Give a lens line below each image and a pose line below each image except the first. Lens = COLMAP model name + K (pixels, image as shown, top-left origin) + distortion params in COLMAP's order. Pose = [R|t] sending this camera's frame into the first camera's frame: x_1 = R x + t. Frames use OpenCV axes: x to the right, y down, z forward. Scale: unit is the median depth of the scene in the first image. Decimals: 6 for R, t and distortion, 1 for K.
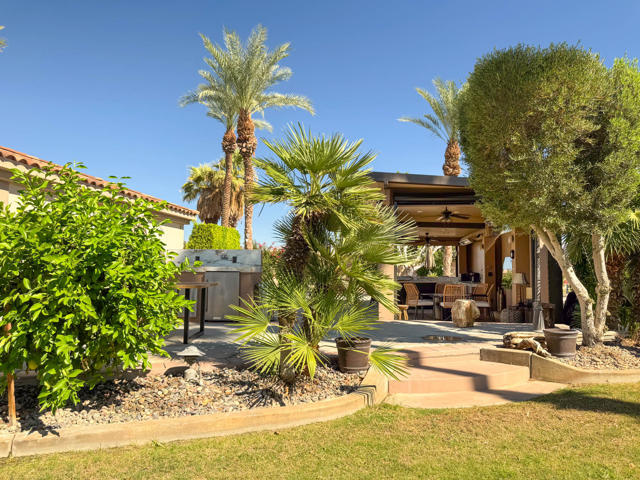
lens RADIAL K [[453.9, 0, 335.2], [0, 453.9, 247.6], [0, 0, 1]] dist [0.056752, -0.101321]
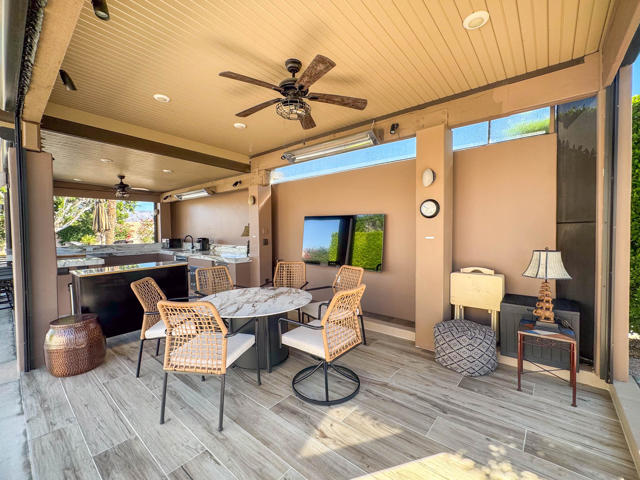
lens RADIAL K [[266.5, 0, 320.0], [0, 266.5, 240.0], [0, 0, 1]] dist [0.001004, 0.000182]
pose [[0.558248, -0.042487, 0.828585, 0.035210], [-0.034119, 0.996667, 0.074094, 0.013606], [-0.828972, -0.069633, 0.554938, 0.416379]]
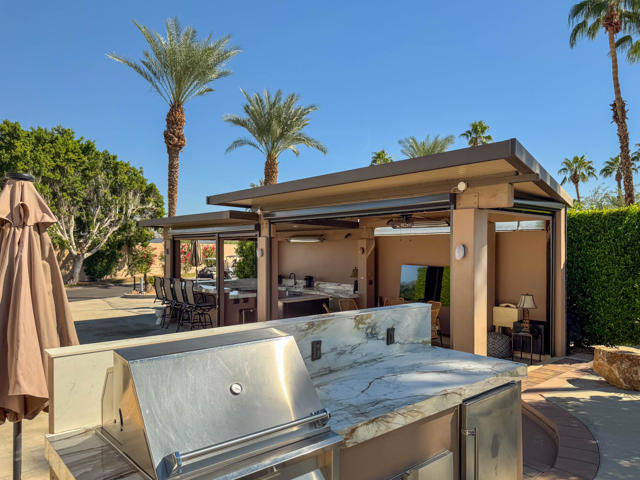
lens RADIAL K [[453.9, 0, 335.2], [0, 453.9, 247.6], [0, 0, 1]] dist [0.056752, -0.101321]
pose [[0.684724, -0.003838, 0.728792, -0.189328], [-0.035422, 0.998629, 0.038538, -0.021807], [-0.727941, -0.052203, 0.683649, 0.271489]]
